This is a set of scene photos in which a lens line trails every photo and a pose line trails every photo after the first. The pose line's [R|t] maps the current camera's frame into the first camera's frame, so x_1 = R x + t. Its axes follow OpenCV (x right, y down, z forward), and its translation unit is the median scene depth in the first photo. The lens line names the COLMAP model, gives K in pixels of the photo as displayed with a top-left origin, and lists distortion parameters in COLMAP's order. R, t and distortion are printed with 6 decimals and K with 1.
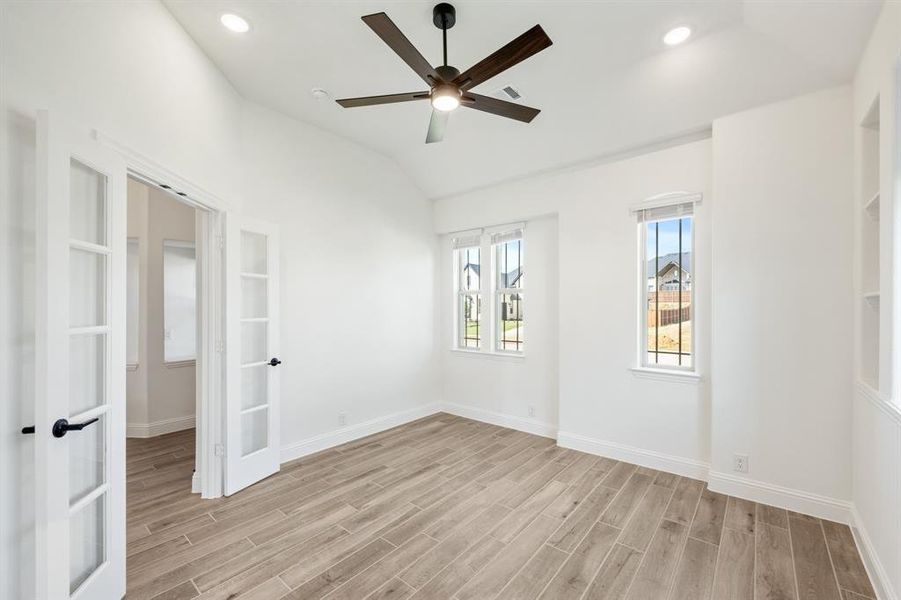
lens RADIAL K [[367.6, 0, 444.8], [0, 367.6, 298.7], [0, 0, 1]] dist [0.006129, 0.000239]
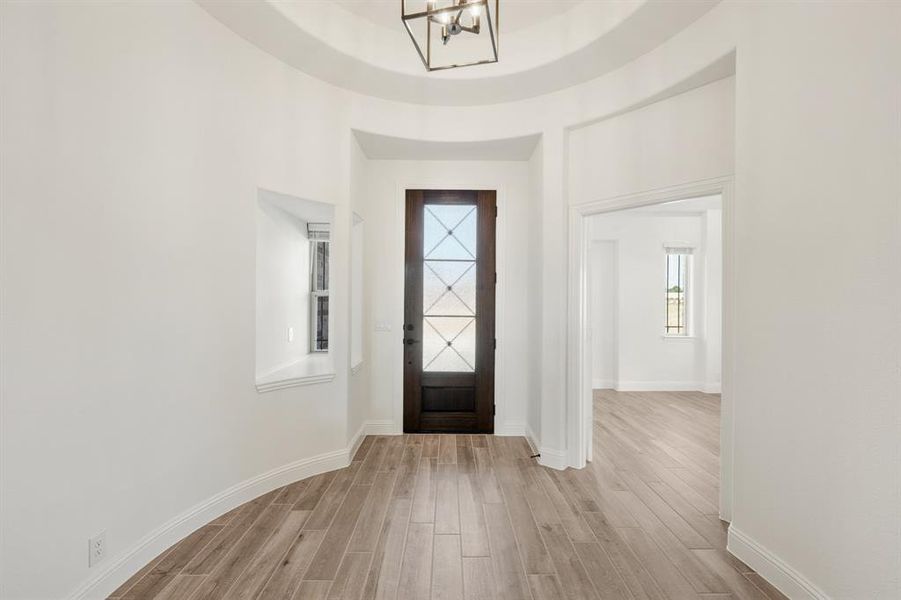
lens RADIAL K [[367.6, 0, 443.9], [0, 367.6, 296.9], [0, 0, 1]] dist [0.006129, 0.000239]
pose [[0.760473, 0.002374, 0.649365, -1.566957], [-0.024489, 0.999387, 0.025025, -0.021467], [-0.648907, -0.034933, 0.760065, 0.370342]]
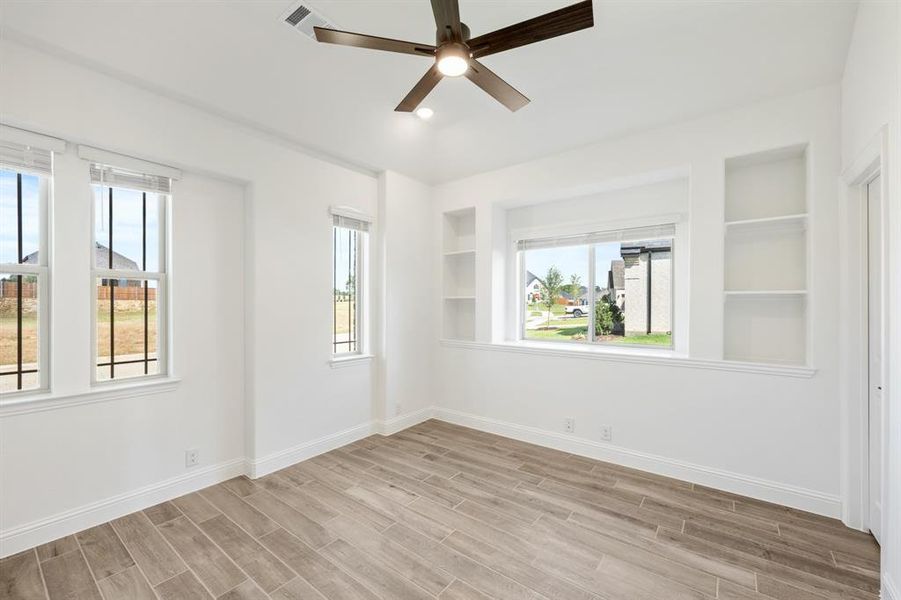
lens RADIAL K [[367.6, 0, 452.7], [0, 367.6, 295.5], [0, 0, 1]] dist [0.006129, 0.000239]
pose [[-0.051657, 0.033523, 0.998102, -0.623943], [-0.015772, 0.999284, -0.034379, 0.035079], [-0.998540, -0.017518, -0.051092, 0.764095]]
